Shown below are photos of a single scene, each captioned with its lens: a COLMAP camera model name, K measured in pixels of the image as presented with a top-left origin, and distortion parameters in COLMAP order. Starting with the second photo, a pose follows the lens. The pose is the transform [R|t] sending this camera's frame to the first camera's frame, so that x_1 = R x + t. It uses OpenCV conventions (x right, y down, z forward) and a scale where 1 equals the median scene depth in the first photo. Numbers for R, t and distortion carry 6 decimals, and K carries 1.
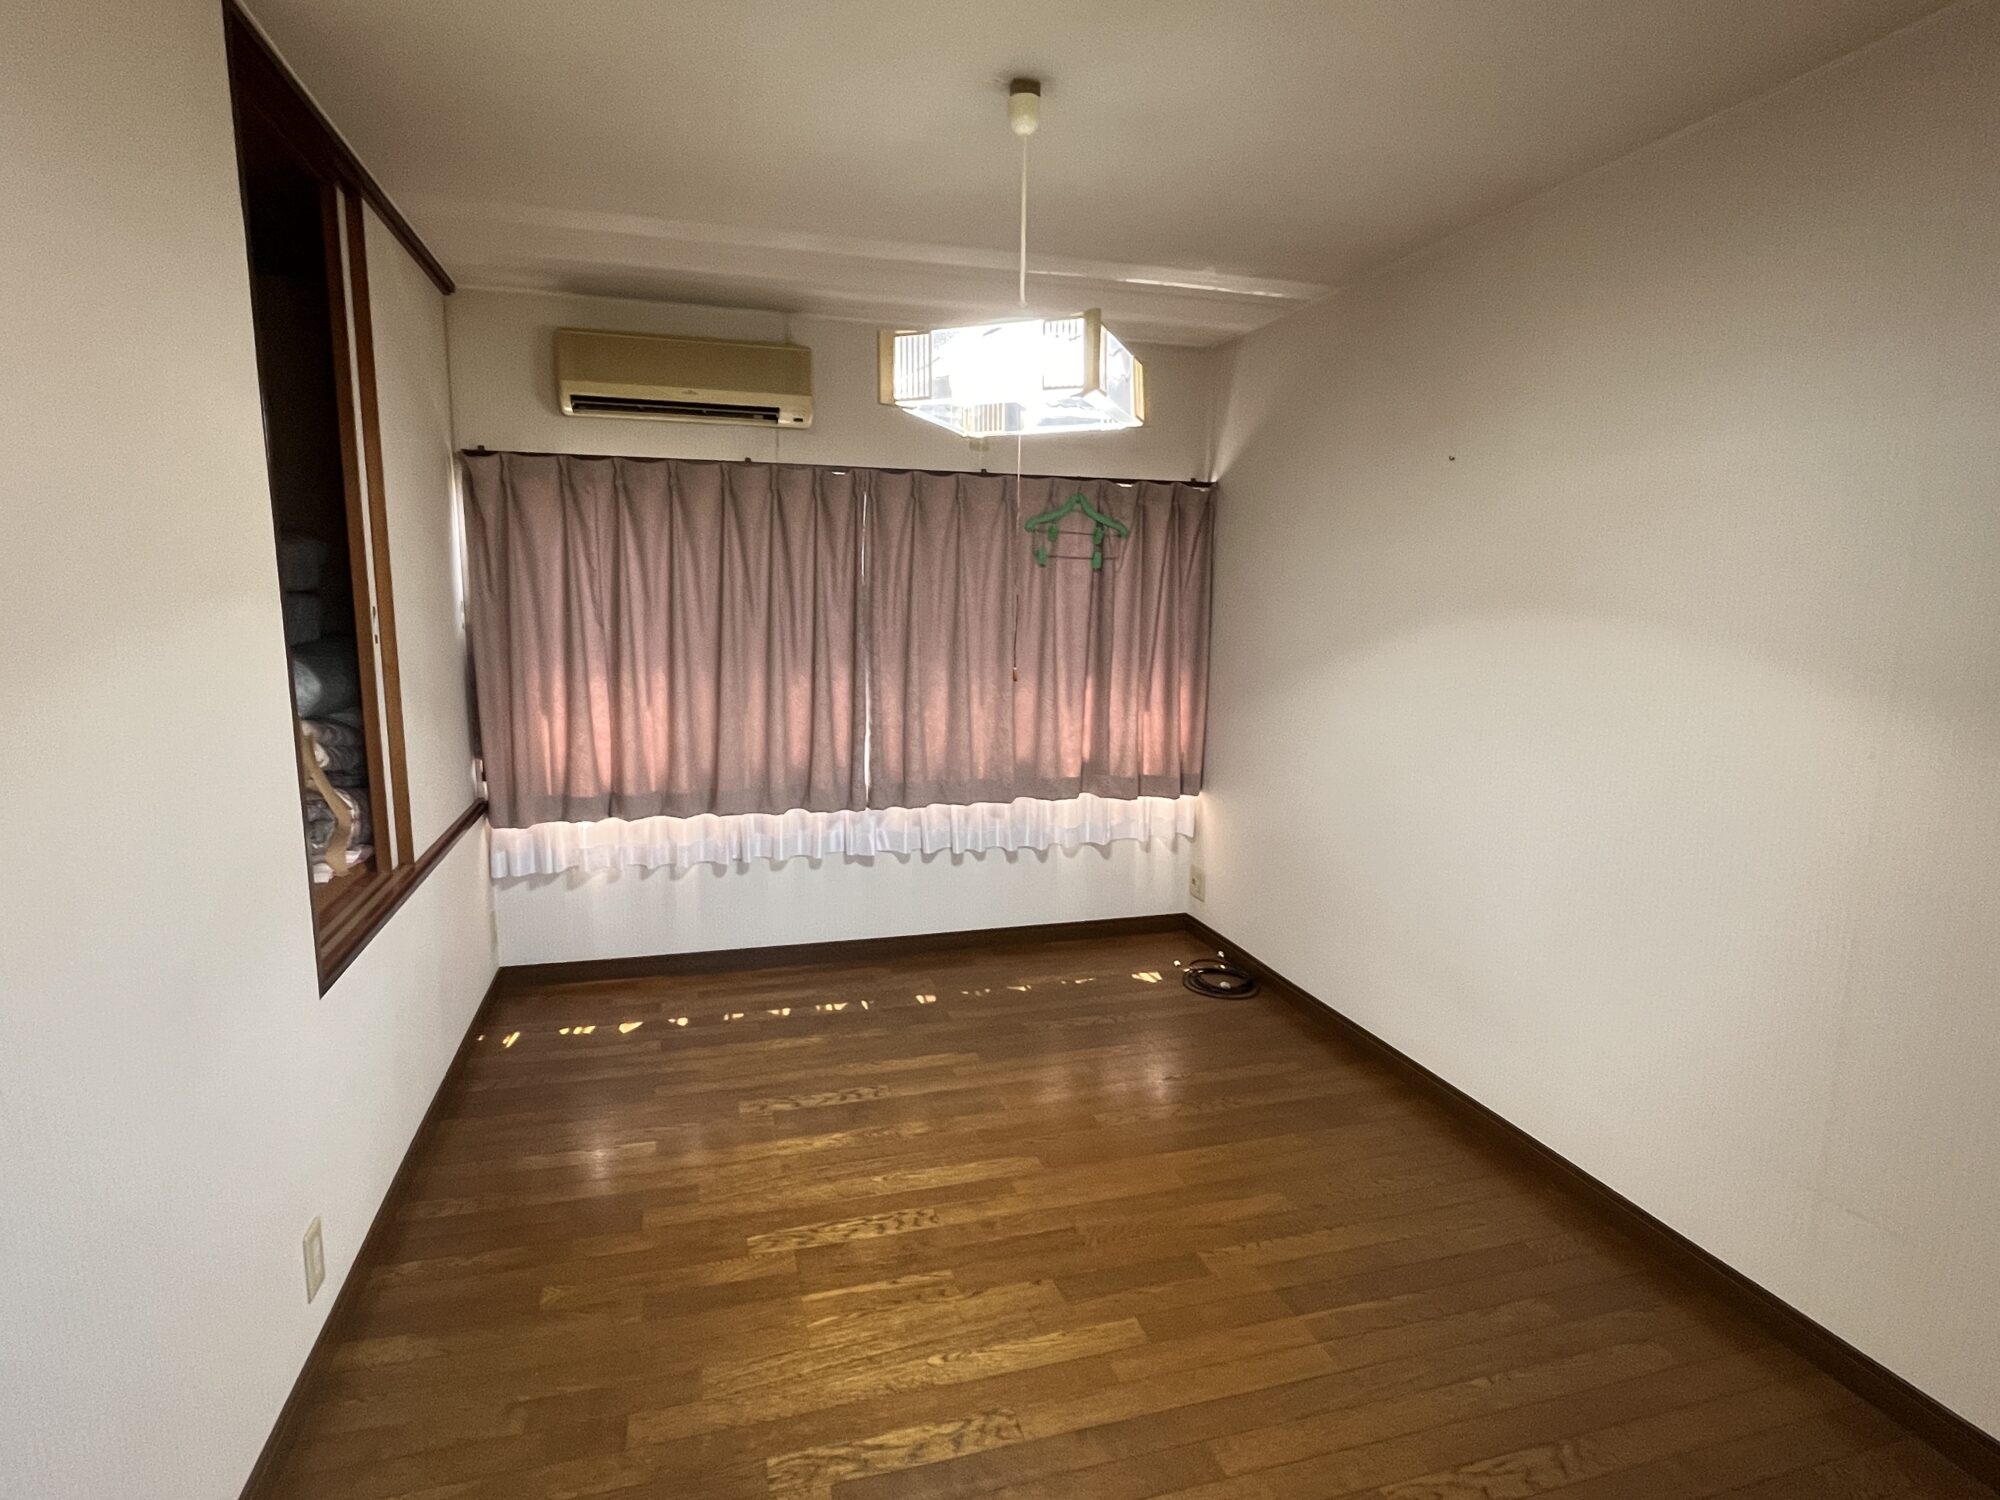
lens RADIAL K [[1014.9, 0, 992.3], [0, 1014.9, 751.4], [0, 0, 1]] dist [0.003394, -0.001753]
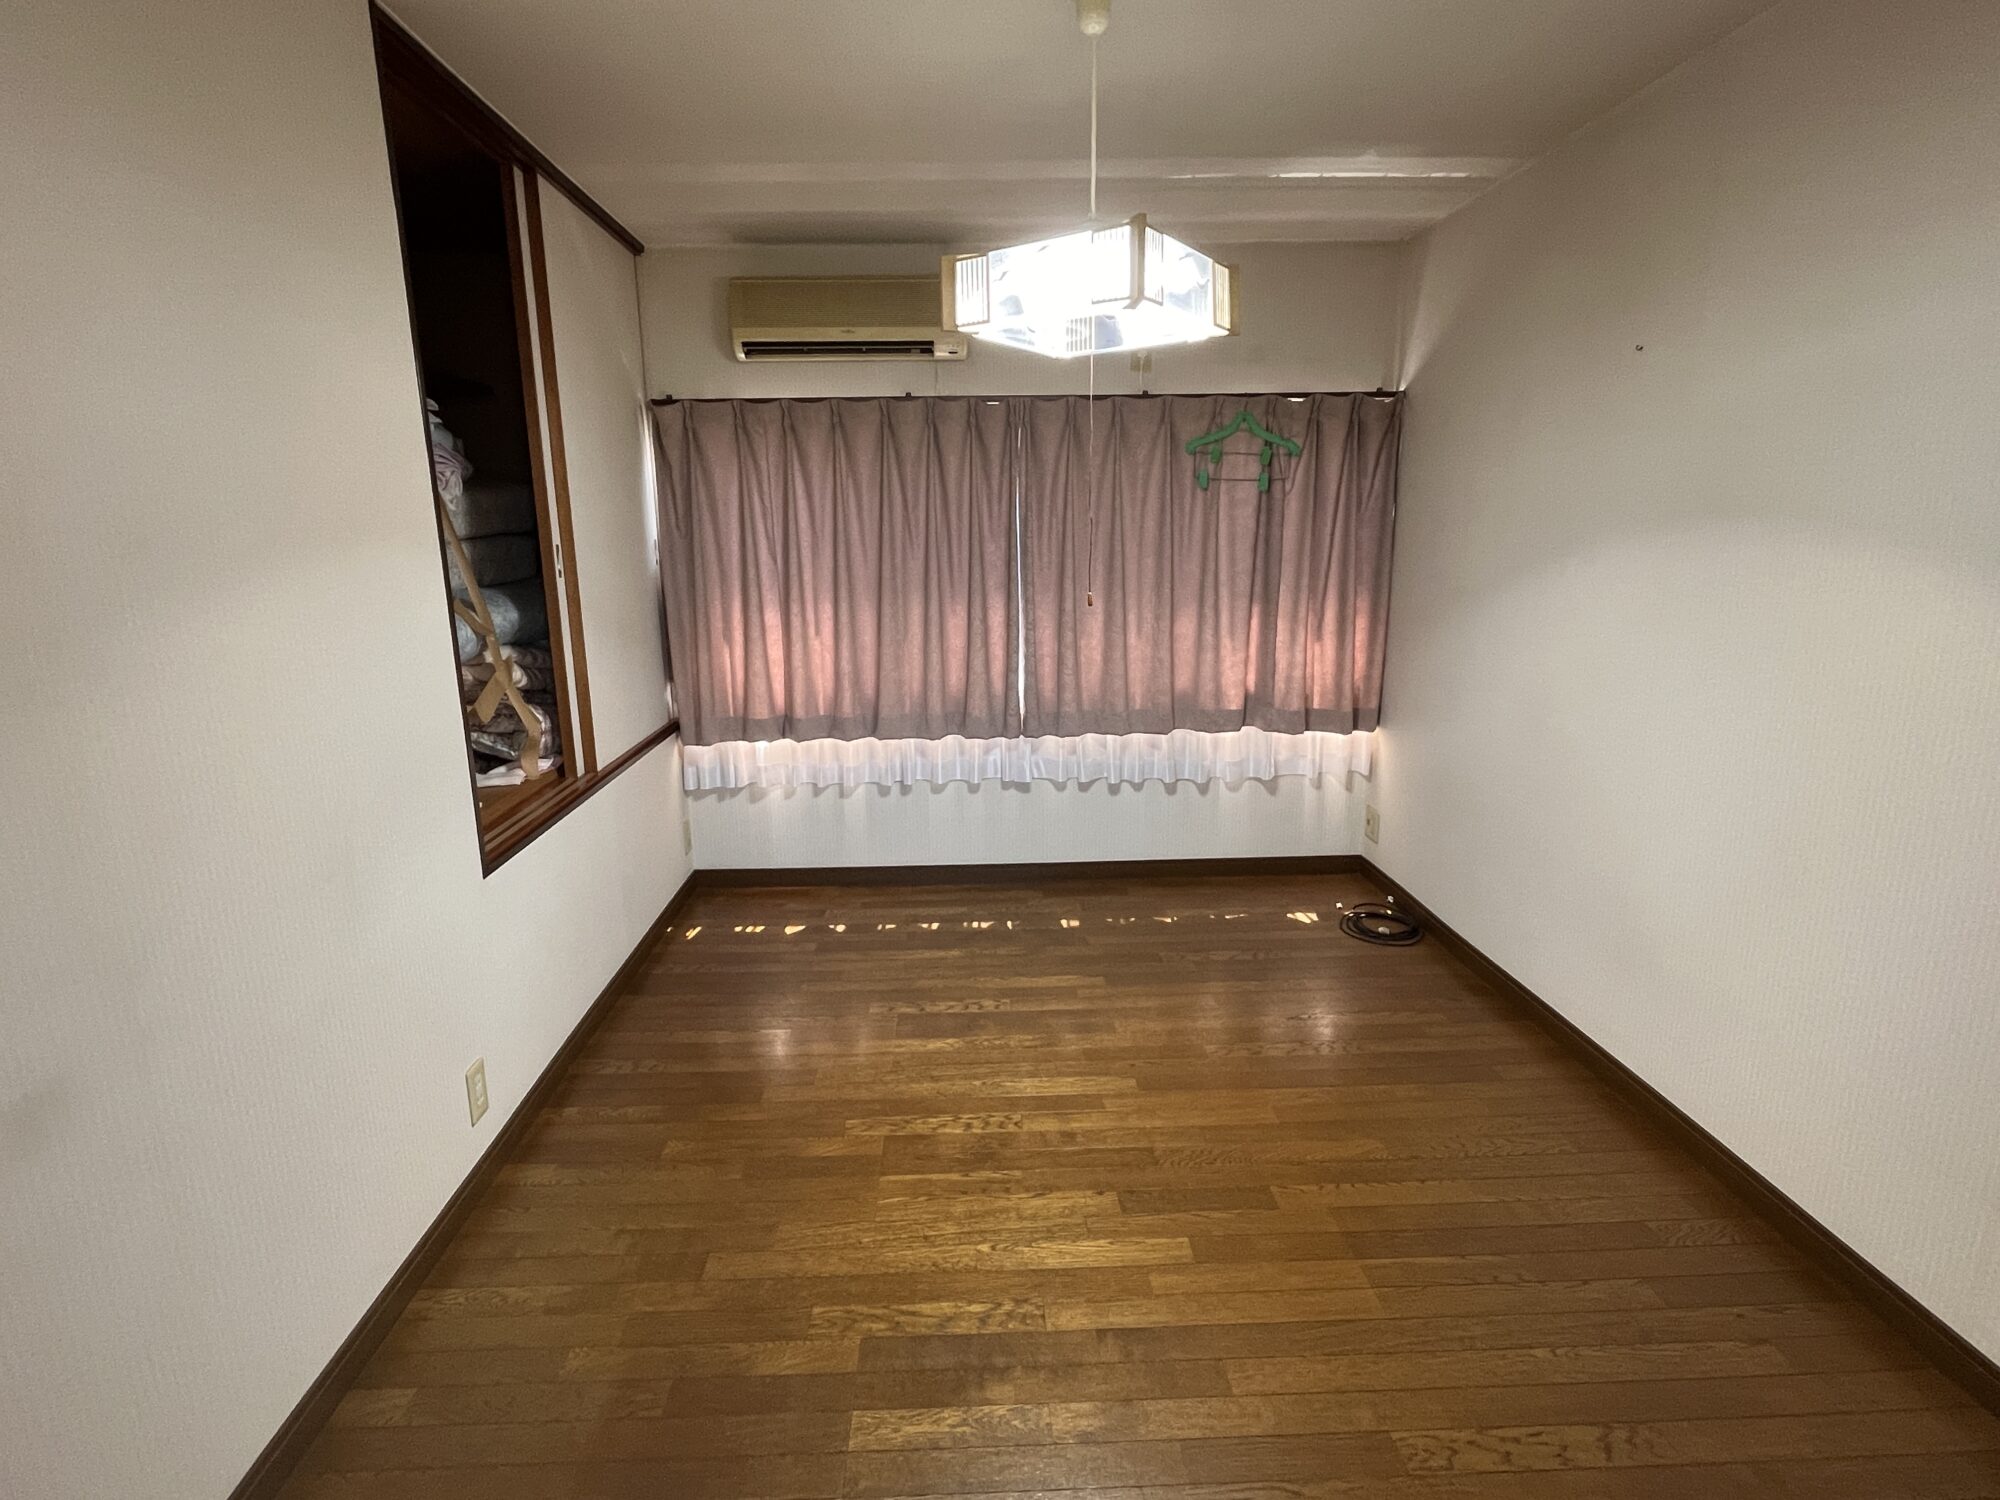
lens RADIAL K [[1014.9, 0, 995.0], [0, 1014.9, 750.7], [0, 0, 1]] dist [0.003394, -0.001753]
pose [[0.971347, 0.026785, -0.236153, 0.110305], [-0.011778, 0.997833, 0.064729, 0.005989], [0.237375, -0.060093, 0.969558, 0.001355]]
